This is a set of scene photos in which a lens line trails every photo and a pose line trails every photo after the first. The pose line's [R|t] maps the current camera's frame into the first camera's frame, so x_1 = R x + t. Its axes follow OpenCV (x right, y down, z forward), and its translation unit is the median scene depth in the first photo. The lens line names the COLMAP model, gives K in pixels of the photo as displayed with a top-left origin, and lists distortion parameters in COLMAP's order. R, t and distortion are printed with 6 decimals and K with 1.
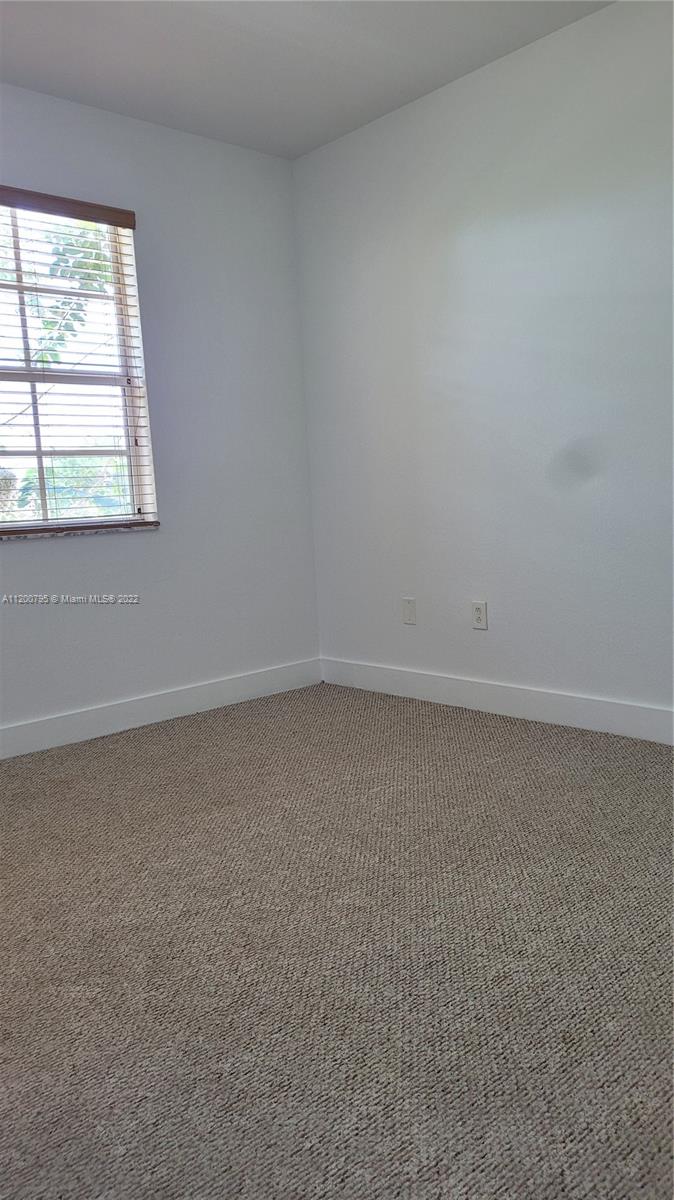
lens RADIAL K [[907.7, 0, 338.0], [0, 907.7, 603.4], [0, 0, 1]] dist [0.034488, -0.003063]
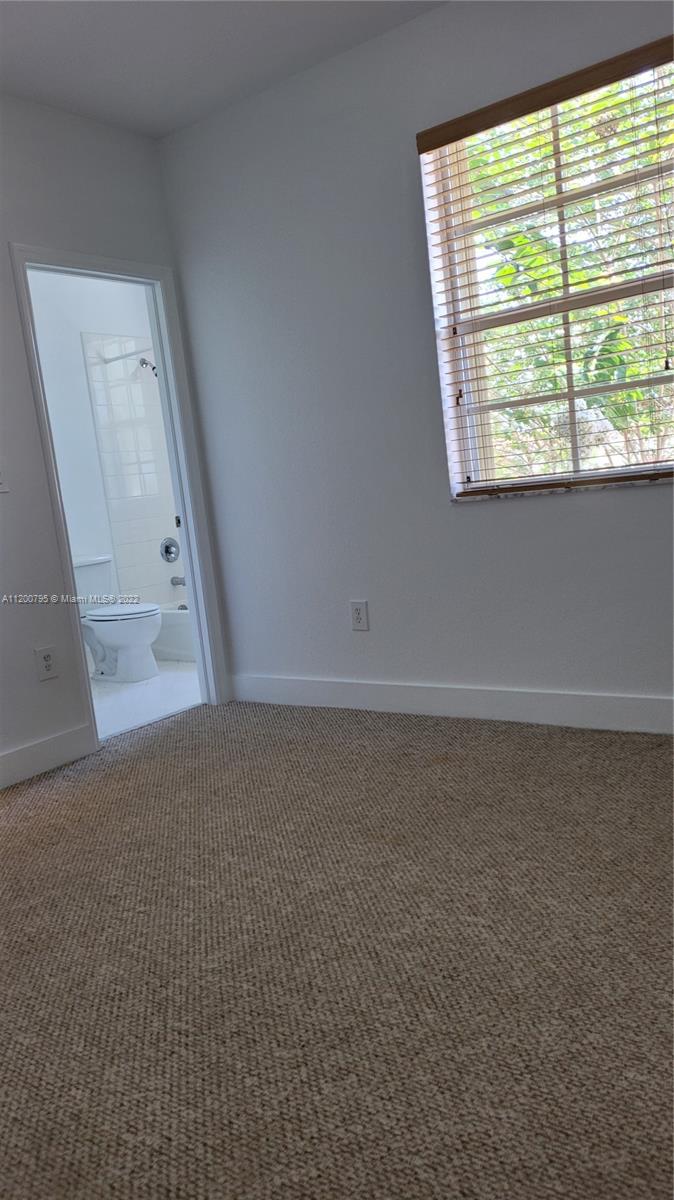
lens RADIAL K [[907.7, 0, 338.0], [0, 907.7, 603.4], [0, 0, 1]] dist [0.034488, -0.003063]
pose [[0.186697, 0.162644, -0.968861, 0.518317], [-0.021066, 0.986637, 0.161569, -0.107194], [0.982192, -0.009755, 0.187629, 0.637863]]
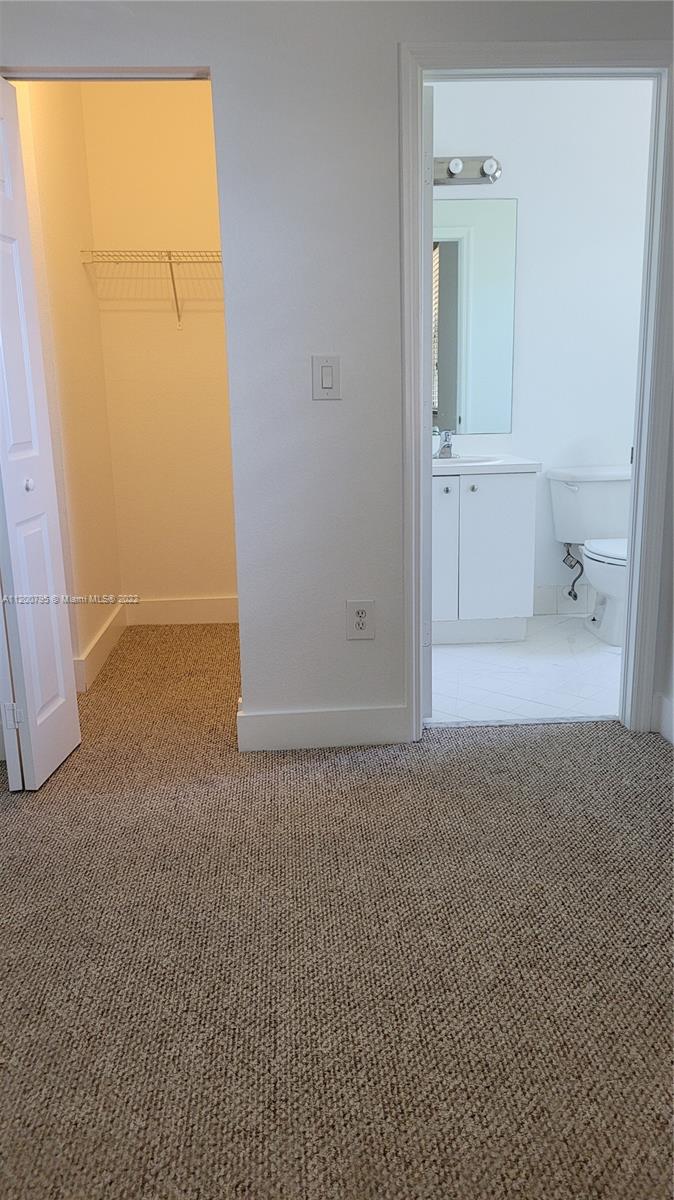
lens RADIAL K [[907.7, 0, 338.0], [0, 907.7, 603.4], [0, 0, 1]] dist [0.034488, -0.003063]
pose [[-0.622305, 0.252673, -0.740873, 0.100965], [-0.043440, 0.933864, 0.354980, -0.166600], [0.781568, 0.253089, -0.570173, 0.938275]]
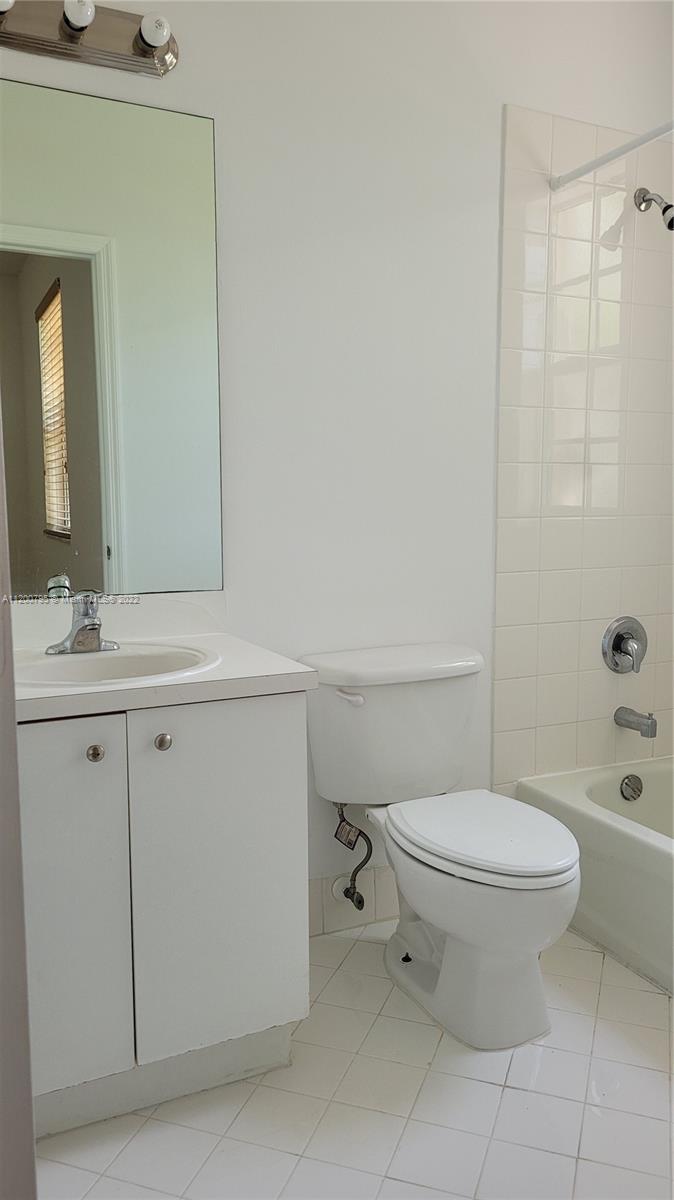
lens RADIAL K [[907.7, 0, 338.0], [0, 907.7, 603.4], [0, 0, 1]] dist [0.034488, -0.003063]
pose [[-0.283831, 0.172951, -0.943148, -0.428995], [-0.105341, 0.972021, 0.209947, -0.086163], [0.953070, 0.158942, -0.257671, 0.613936]]
